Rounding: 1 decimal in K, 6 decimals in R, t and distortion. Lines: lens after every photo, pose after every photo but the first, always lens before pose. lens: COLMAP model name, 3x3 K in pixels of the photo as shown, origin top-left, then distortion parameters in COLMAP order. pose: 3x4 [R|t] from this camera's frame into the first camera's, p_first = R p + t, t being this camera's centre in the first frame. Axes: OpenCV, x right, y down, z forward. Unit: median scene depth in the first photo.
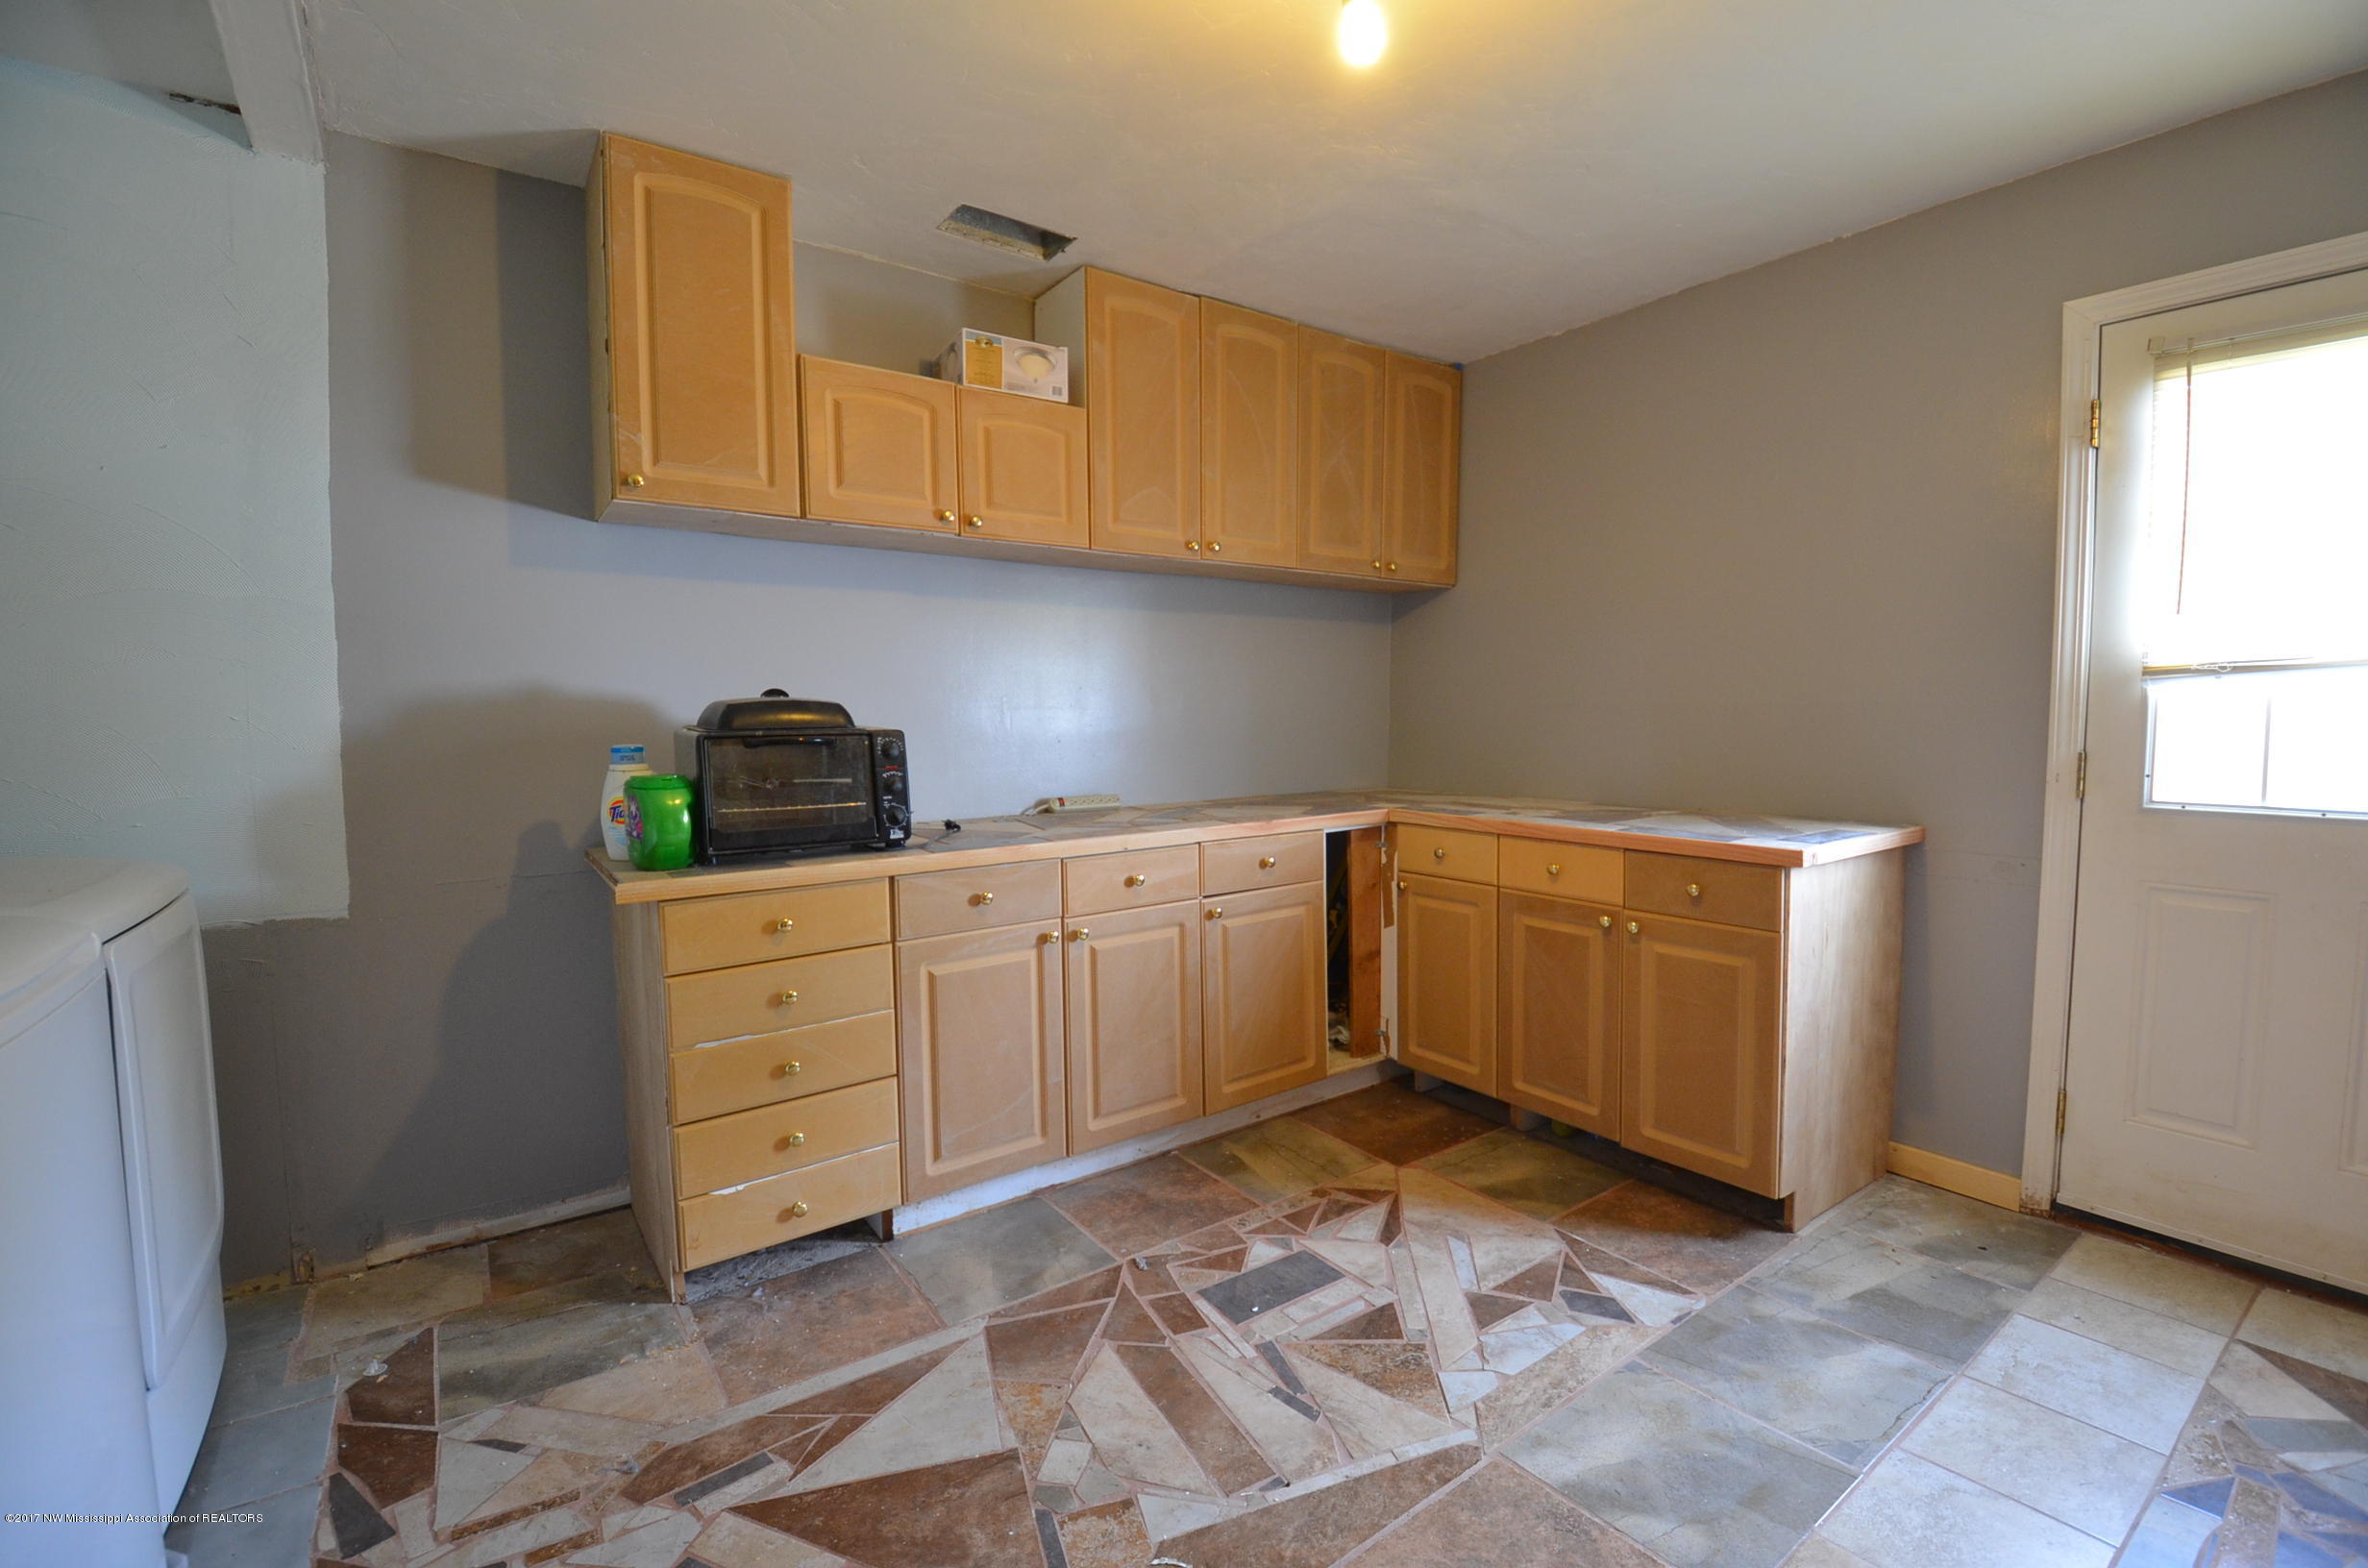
lens RADIAL K [[1040.5, 0, 1214.2], [0, 1040.5, 779.4], [0, 0, 1]] dist [0.023818, -0.037041]
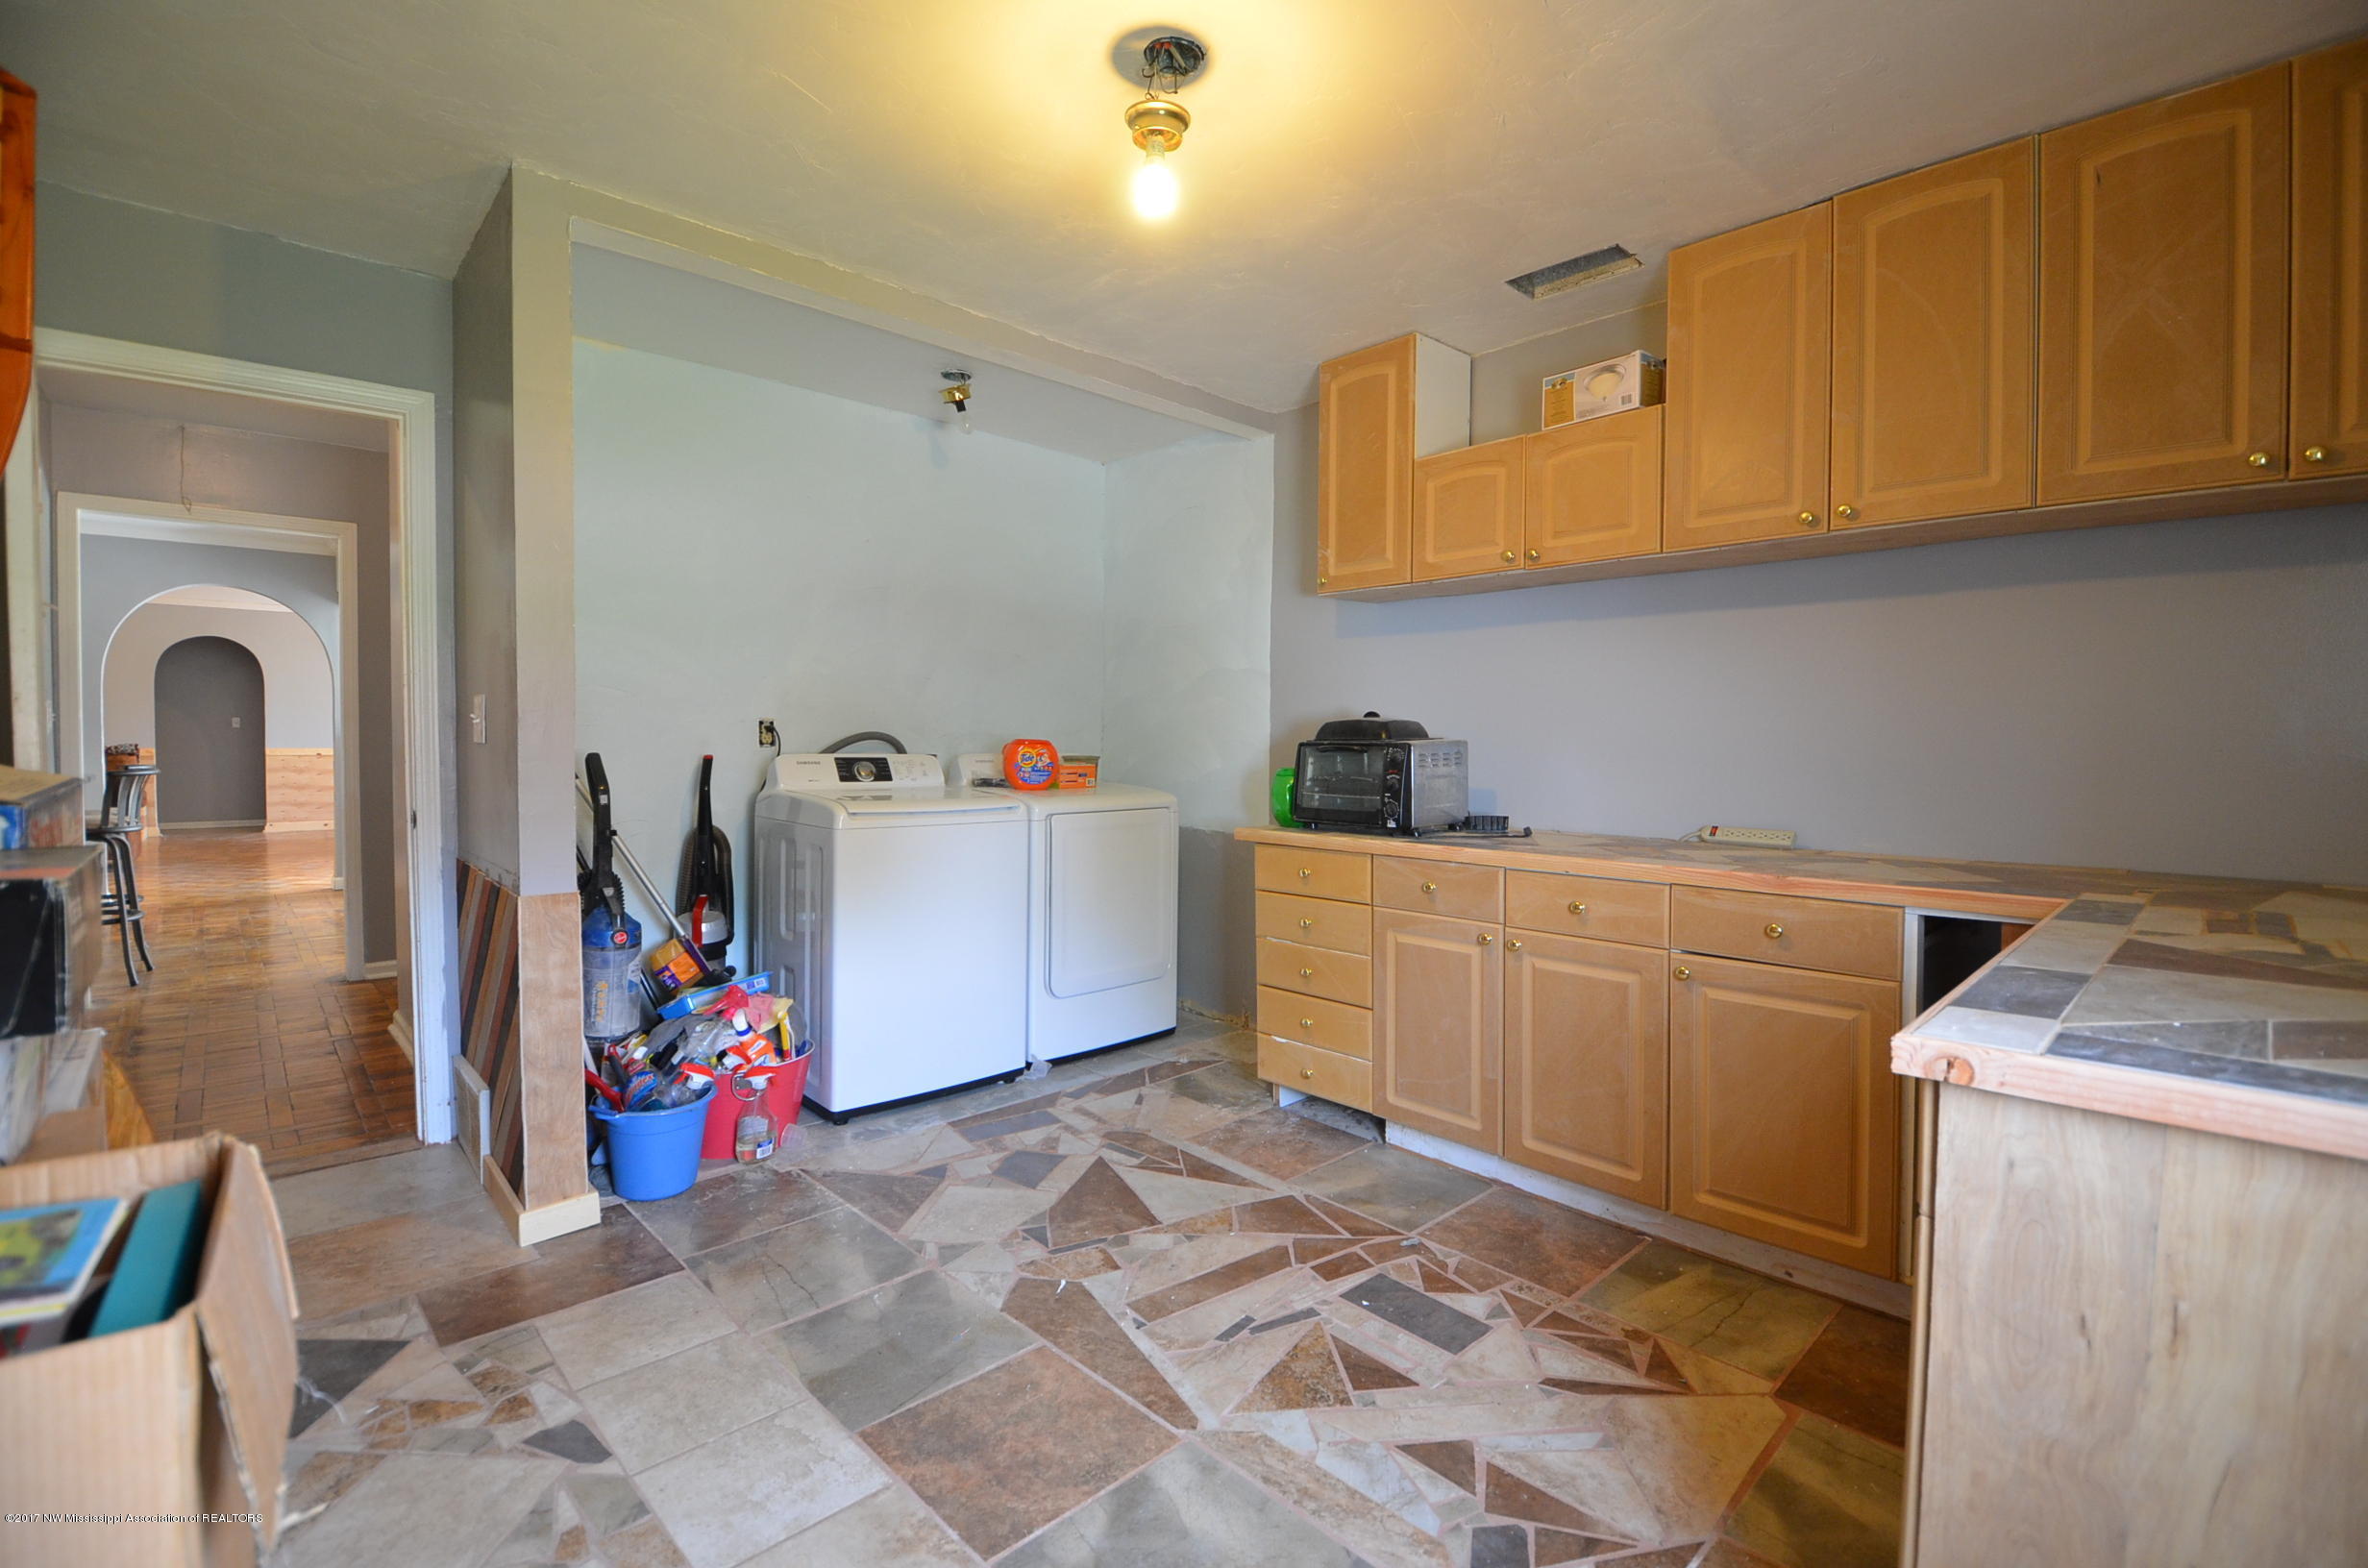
lens RADIAL K [[1040.5, 0, 1214.2], [0, 1040.5, 779.4], [0, 0, 1]] dist [0.023818, -0.037041]
pose [[0.132924, 0.049153, -0.989907, 0.990138], [-0.075494, 0.996370, 0.039337, -0.038025], [0.988247, 0.069503, 0.136153, 0.655796]]
